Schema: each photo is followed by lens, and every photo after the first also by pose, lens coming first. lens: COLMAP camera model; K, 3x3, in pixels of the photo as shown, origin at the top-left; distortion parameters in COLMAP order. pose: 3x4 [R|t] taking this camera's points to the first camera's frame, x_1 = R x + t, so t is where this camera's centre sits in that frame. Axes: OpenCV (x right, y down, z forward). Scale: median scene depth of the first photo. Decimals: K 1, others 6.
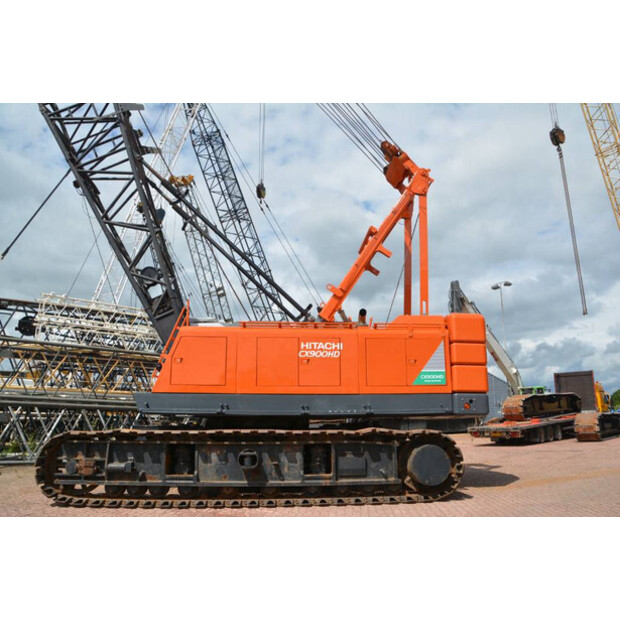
lens RADIAL K [[492.9, 0, 310.0], [0, 492.9, 310.0], [0, 0, 1]] dist [-0.161577, 0.127028]
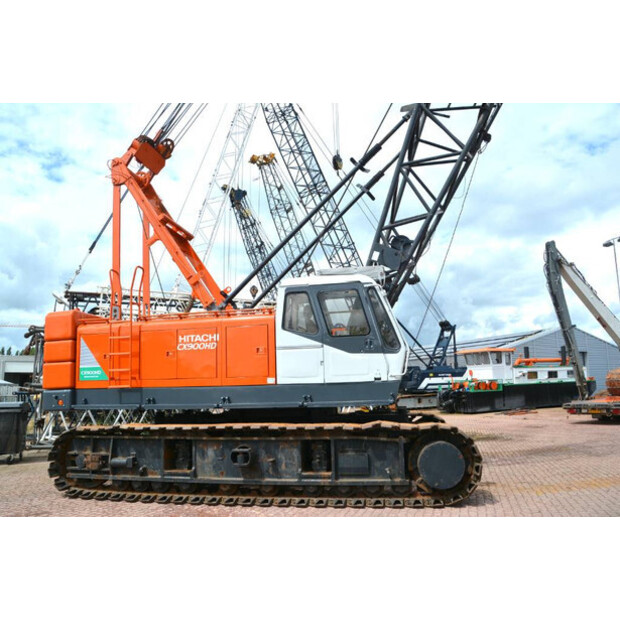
lens RADIAL K [[497.1, 0, 310.0], [0, 497.1, 310.0], [0, 0, 1]] dist [-0.156740, 0.125045]
pose [[0.975855, -0.049277, -0.212787, 0.214806], [0.061204, 0.996881, 0.049829, -0.016909], [0.209668, -0.061649, 0.975827, 0.104584]]
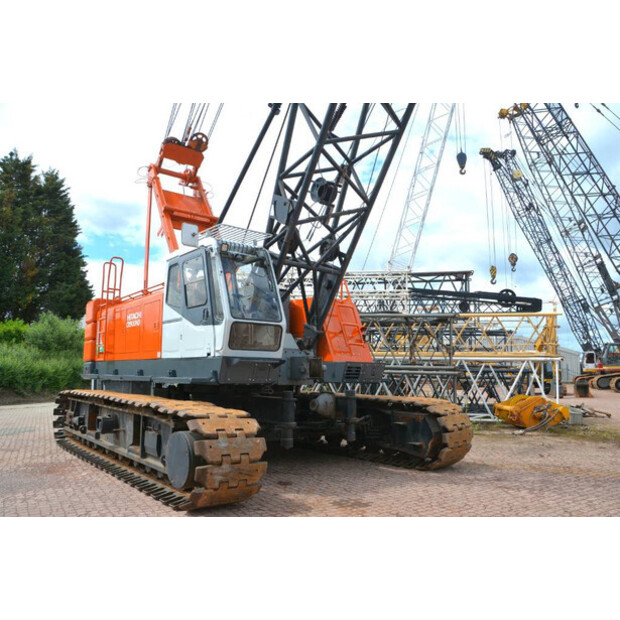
lens RADIAL K [[492.9, 0, 310.0], [0, 492.9, 310.0], [0, 0, 1]] dist [-0.161577, 0.127028]
pose [[0.623630, -0.084489, -0.777141, 0.924892], [0.157234, 0.987382, 0.018830, 0.115376], [0.765744, -0.133936, 0.629045, 0.706533]]
